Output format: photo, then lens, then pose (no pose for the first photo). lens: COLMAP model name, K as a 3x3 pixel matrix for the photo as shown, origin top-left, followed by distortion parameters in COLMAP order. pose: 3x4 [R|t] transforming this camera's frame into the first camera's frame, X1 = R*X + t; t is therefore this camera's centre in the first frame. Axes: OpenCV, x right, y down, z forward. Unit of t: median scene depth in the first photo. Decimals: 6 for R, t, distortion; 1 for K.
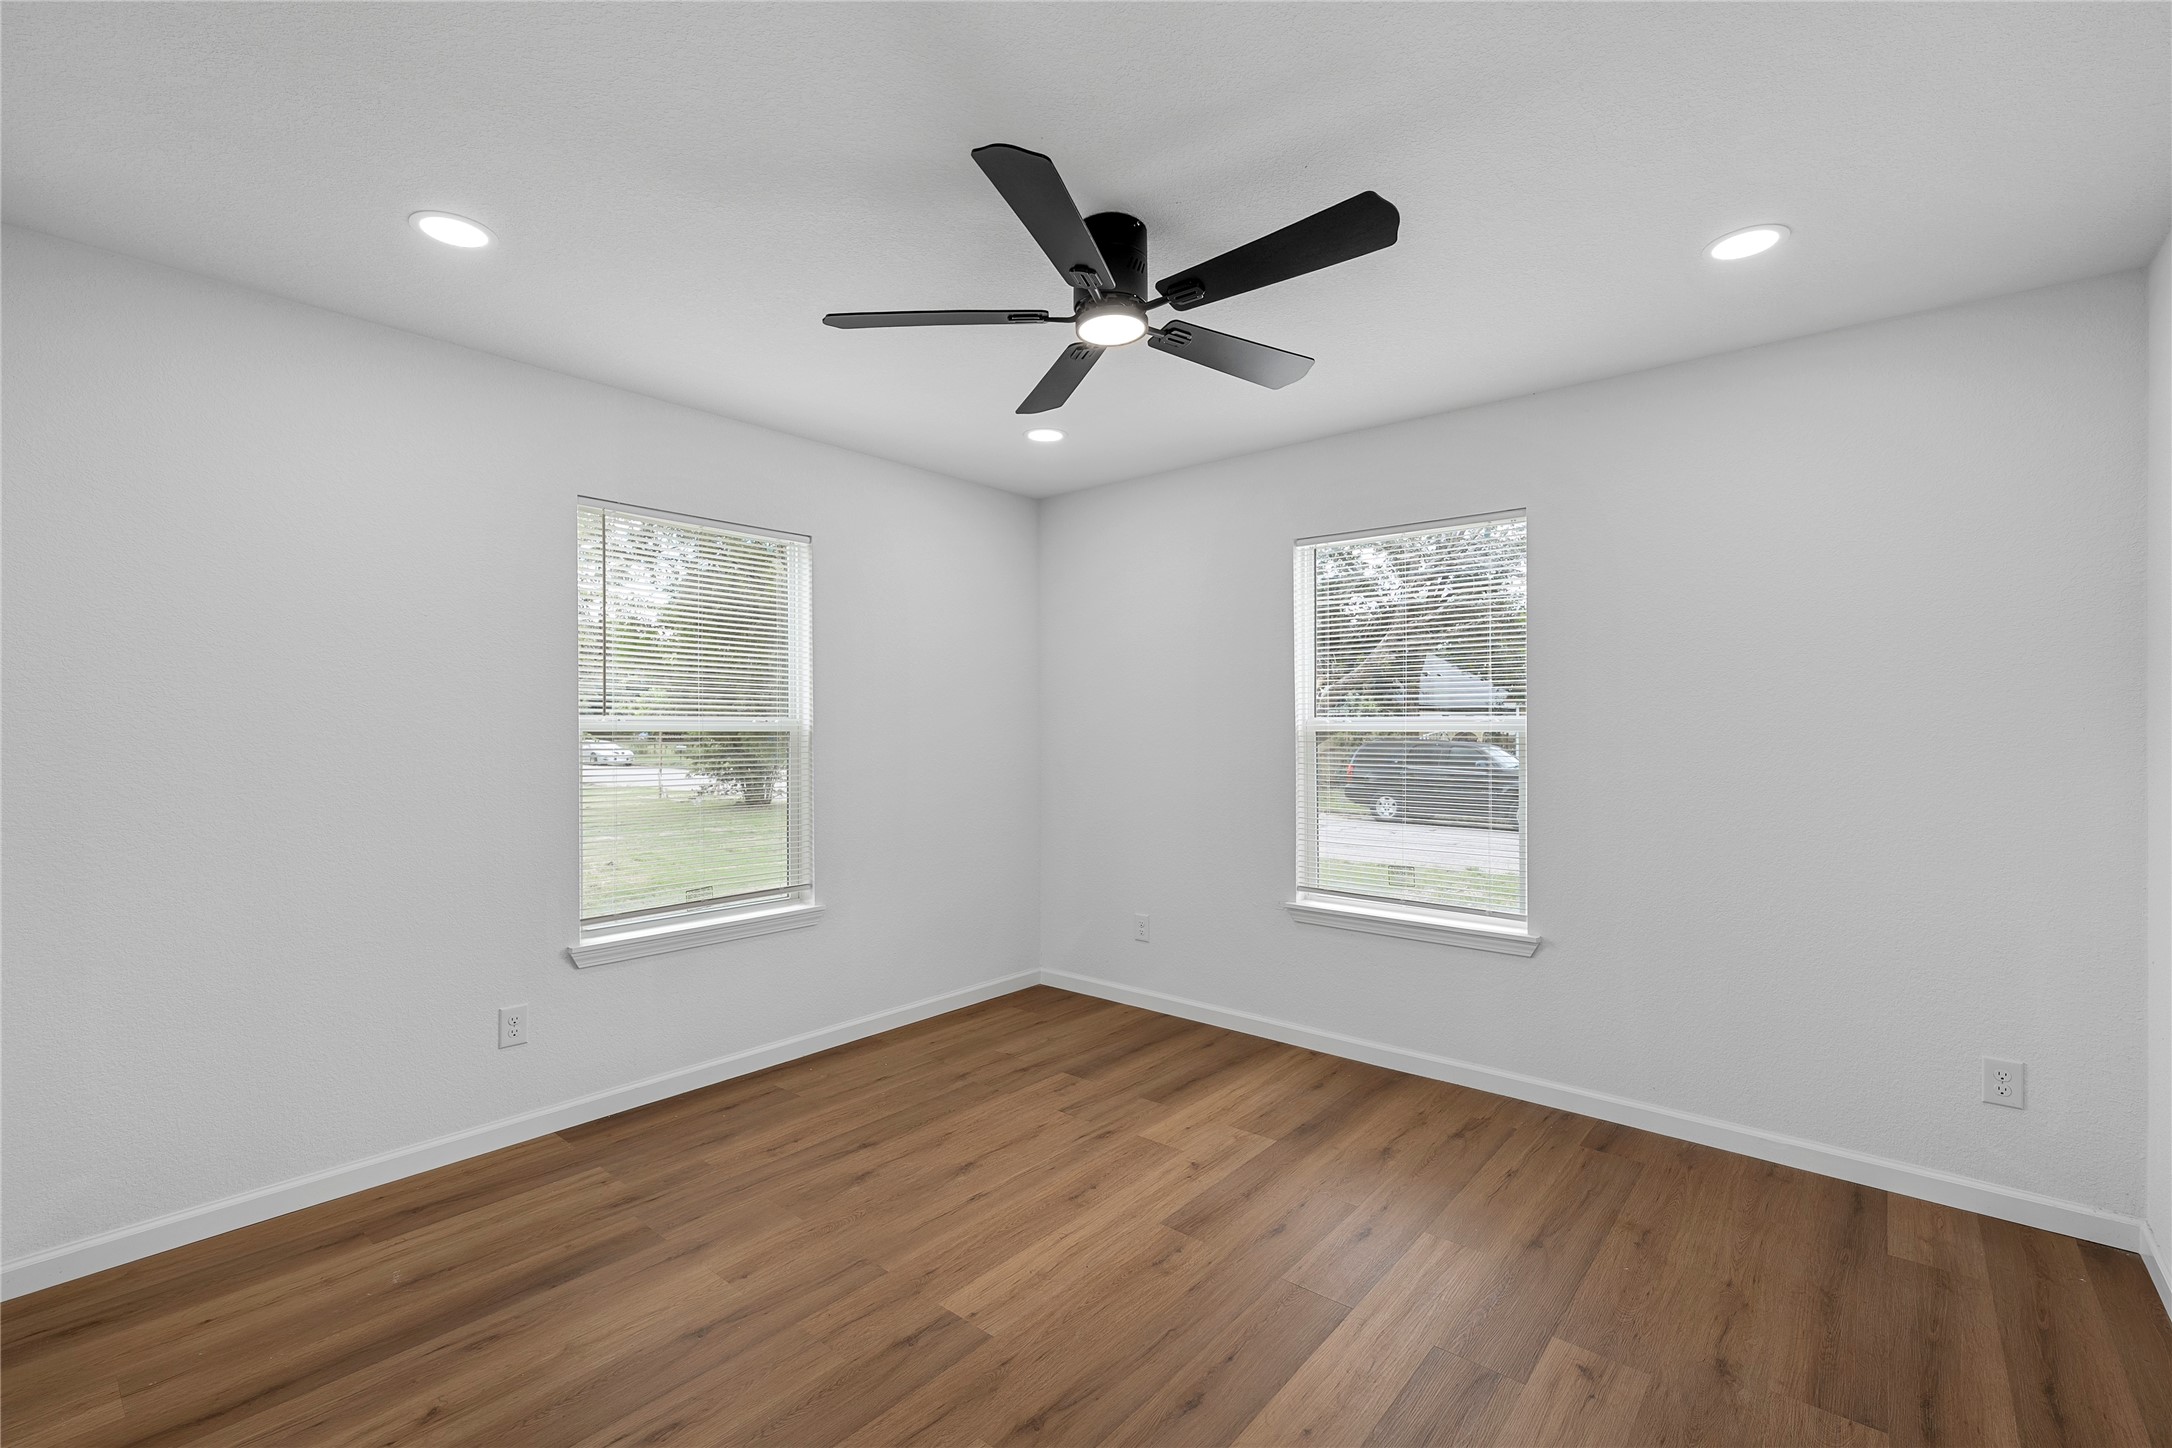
lens RADIAL K [[934.2, 0, 1092.2], [0, 934.2, 713.6], [0, 0, 1]] dist [0.000890, -0.000184]
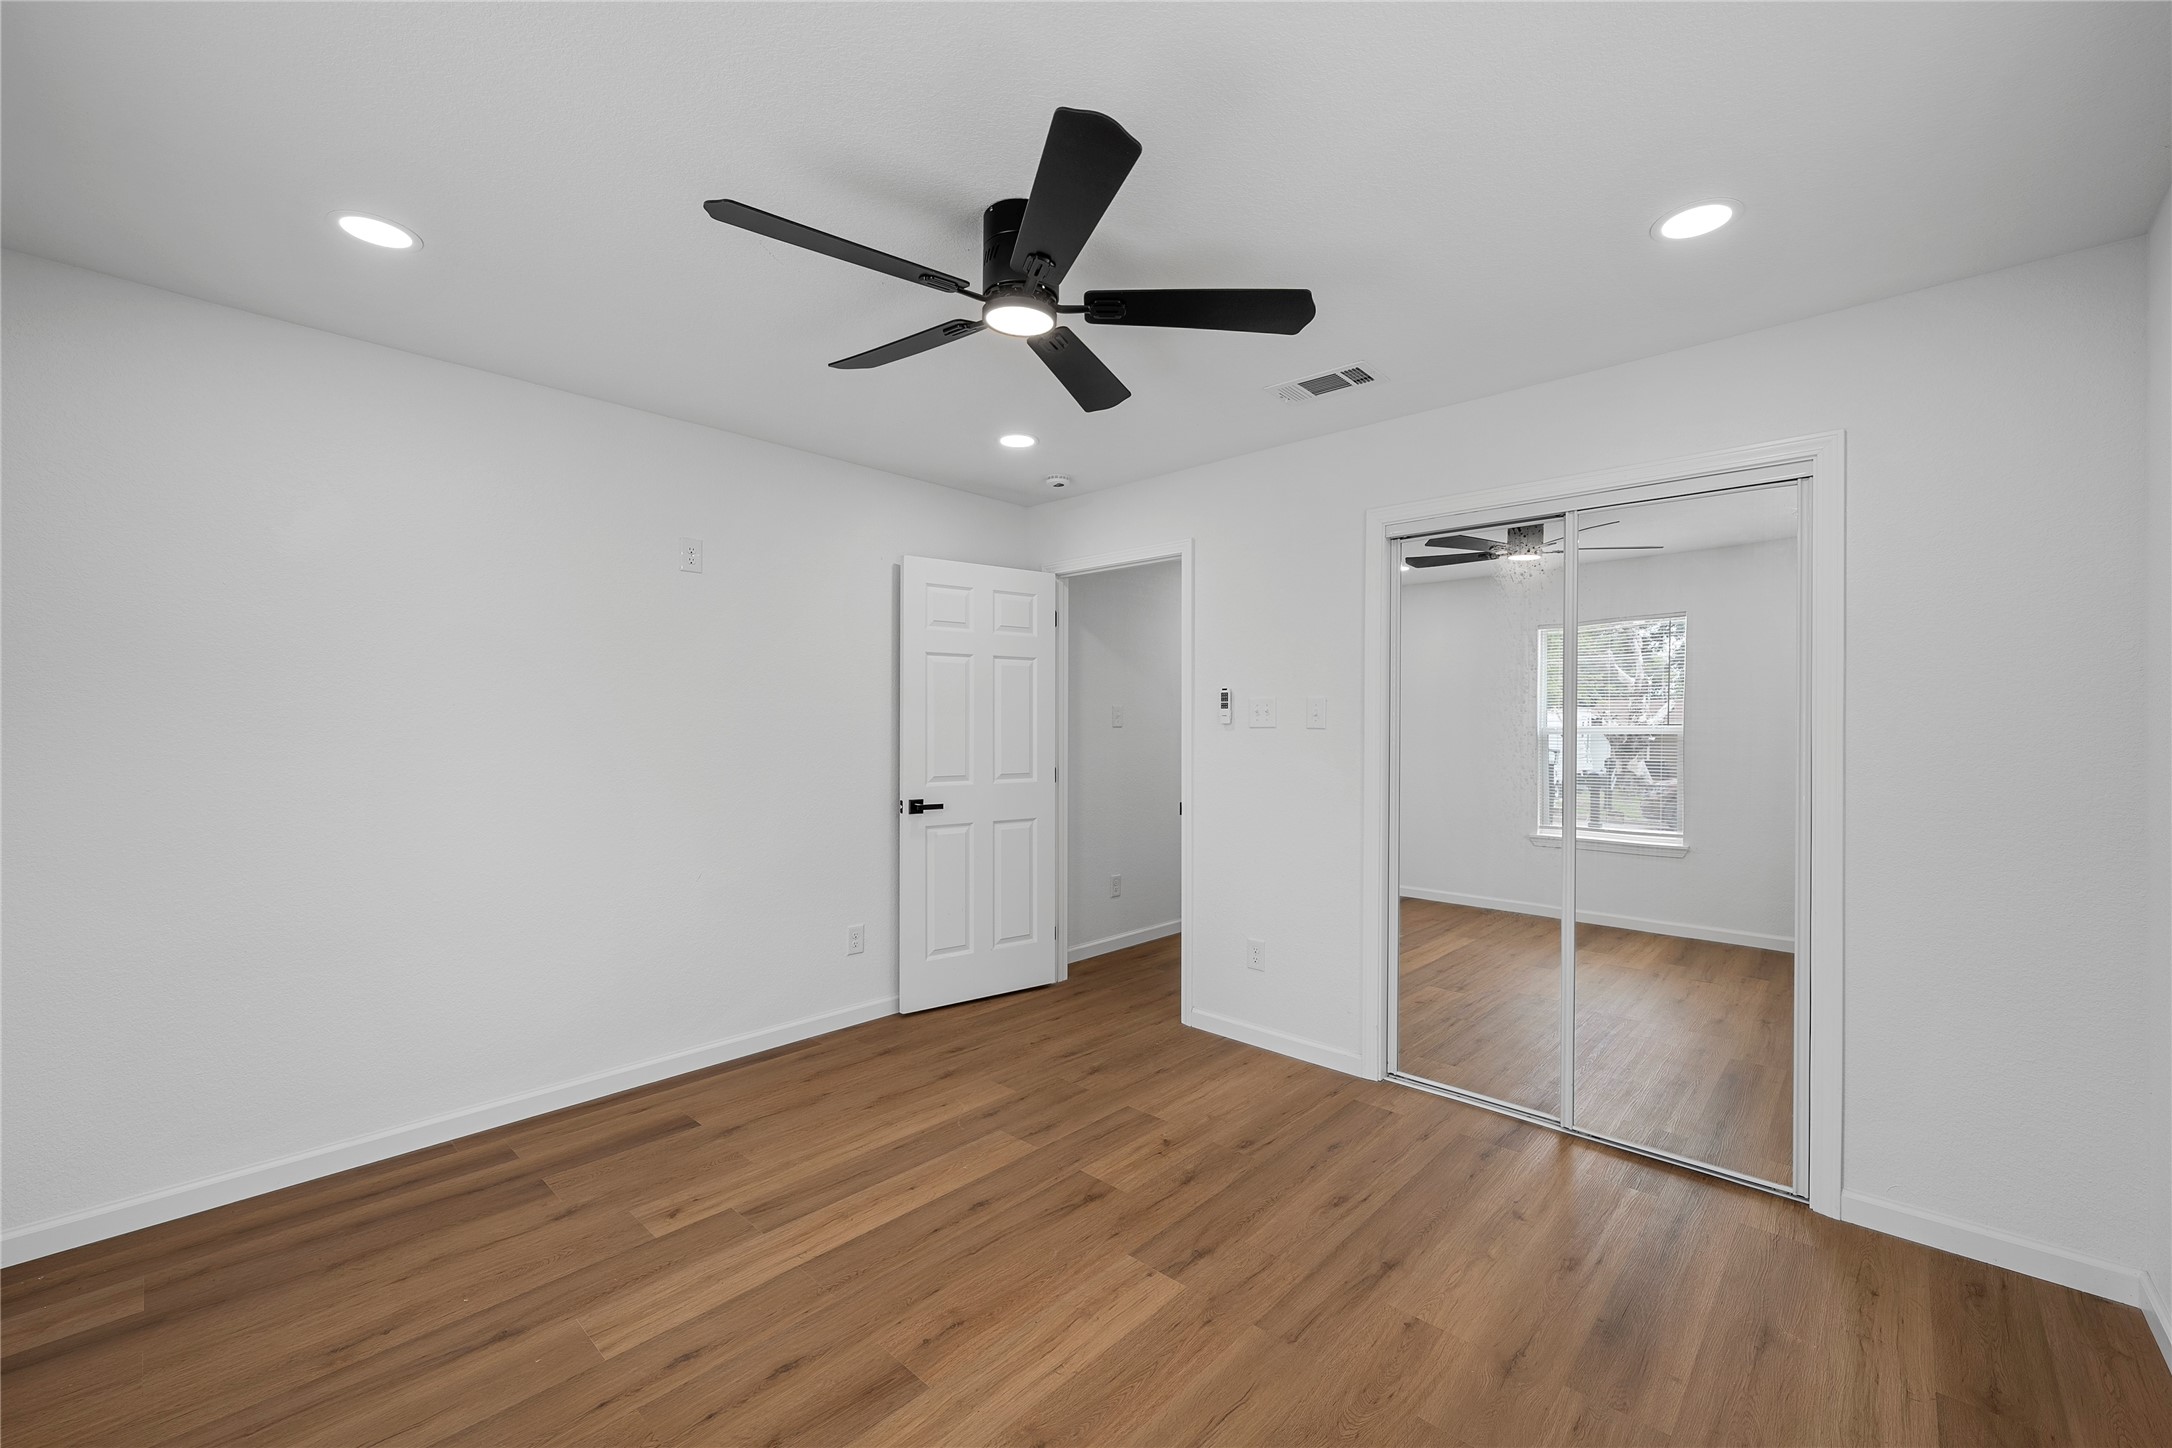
lens RADIAL K [[888.8, 0, 1094.4], [0, 888.8, 720.3], [0, 0, 1]] dist [-0.000386, -0.000019]
pose [[-0.999055, -0.004963, 0.043188, -0.100402], [-0.005540, 0.999897, -0.013246, 0.019872], [-0.043118, -0.013472, -0.998979, 1.945108]]
